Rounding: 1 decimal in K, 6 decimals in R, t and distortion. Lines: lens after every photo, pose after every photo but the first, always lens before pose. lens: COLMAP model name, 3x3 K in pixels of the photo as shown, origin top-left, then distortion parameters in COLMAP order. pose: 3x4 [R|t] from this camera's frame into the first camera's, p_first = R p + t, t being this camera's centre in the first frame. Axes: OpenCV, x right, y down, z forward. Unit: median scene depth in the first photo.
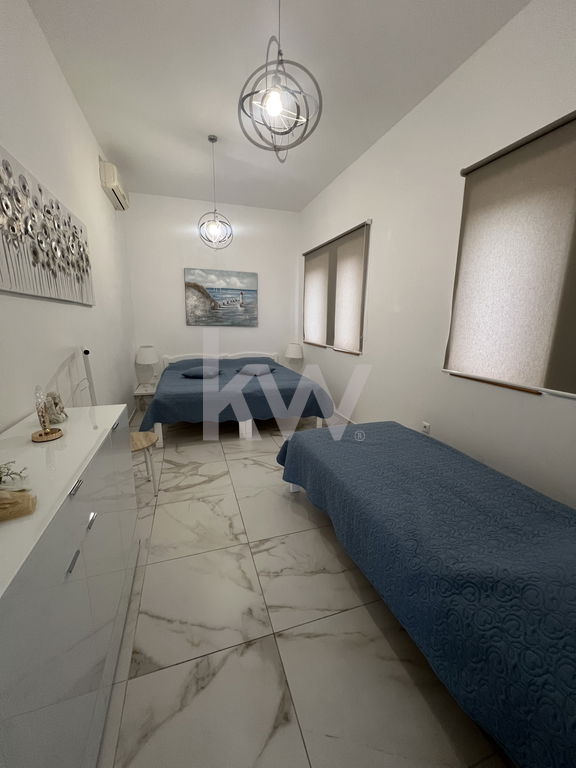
lens RADIAL K [[307.2, 0, 287.6], [0, 307.2, 386.2], [0, 0, 1]] dist [-0.002119, -0.000125]
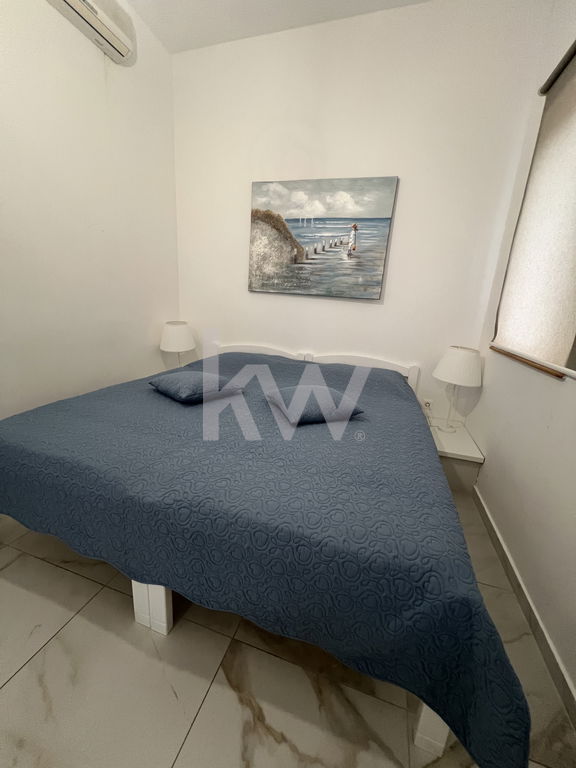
lens RADIAL K [[307.2, 0, 288.5], [0, 307.2, 380.9], [0, 0, 1]] dist [-0.002119, -0.000125]
pose [[0.812512, 0.184439, -0.552998, 0.069536], [-0.178007, 0.981819, 0.065918, -0.087979], [0.555102, 0.044878, 0.830571, 0.577202]]
